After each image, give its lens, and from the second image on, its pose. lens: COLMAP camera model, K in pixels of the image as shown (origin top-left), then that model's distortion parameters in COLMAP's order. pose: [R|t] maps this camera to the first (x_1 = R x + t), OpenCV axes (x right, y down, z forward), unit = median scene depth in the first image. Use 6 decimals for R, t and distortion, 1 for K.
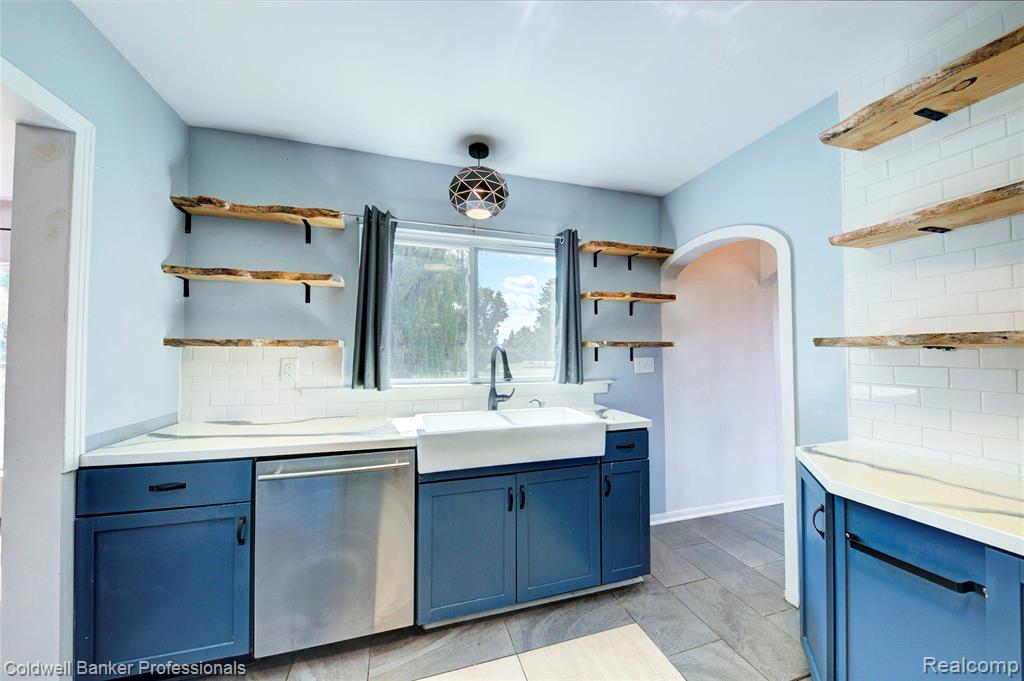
lens RADIAL K [[351.9, 0, 513.9], [0, 351.9, 343.3], [0, 0, 1]] dist [0.001823, -0.003559]
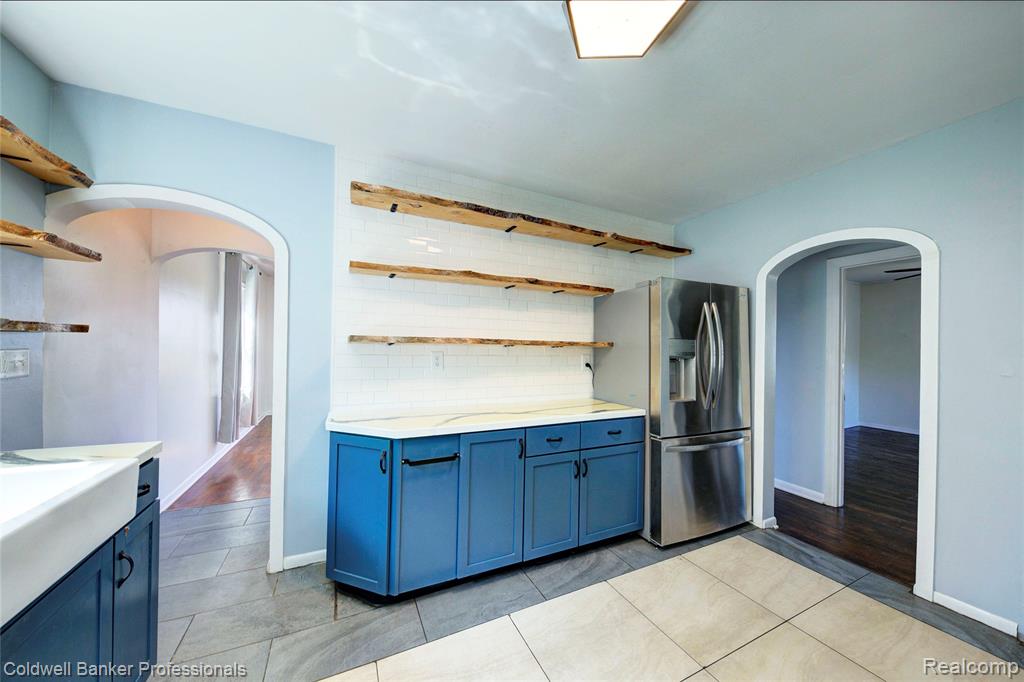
lens RADIAL K [[351.9, 0, 512.3], [0, 351.9, 343.7], [0, 0, 1]] dist [0.001823, -0.003559]
pose [[-0.155709, 0.008654, 0.987765, -0.414936], [-0.042770, 0.998965, -0.015495, 0.009017], [-0.986877, -0.044659, -0.155178, 0.457131]]
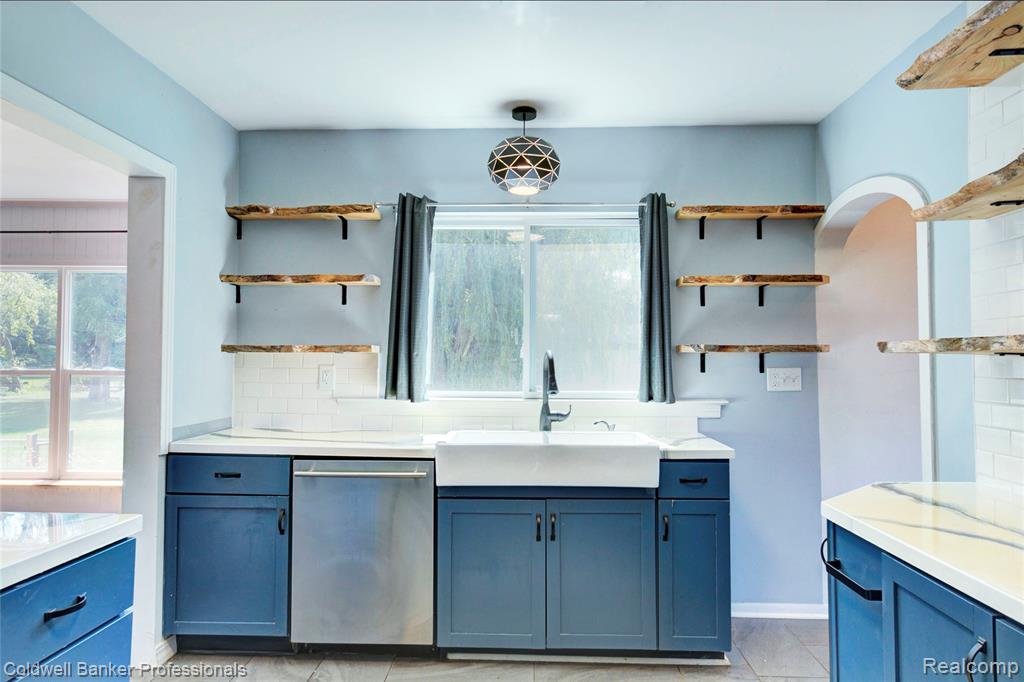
lens RADIAL K [[656.9, 0, 515.5], [0, 656.9, 340.4], [0, 0, 1]] dist [0.000553, 0.007516]
pose [[0.944636, -0.006383, -0.328059, 0.431953], [0.004560, 0.999970, -0.006324, -0.009776], [0.328090, 0.004478, 0.944636, -0.512642]]
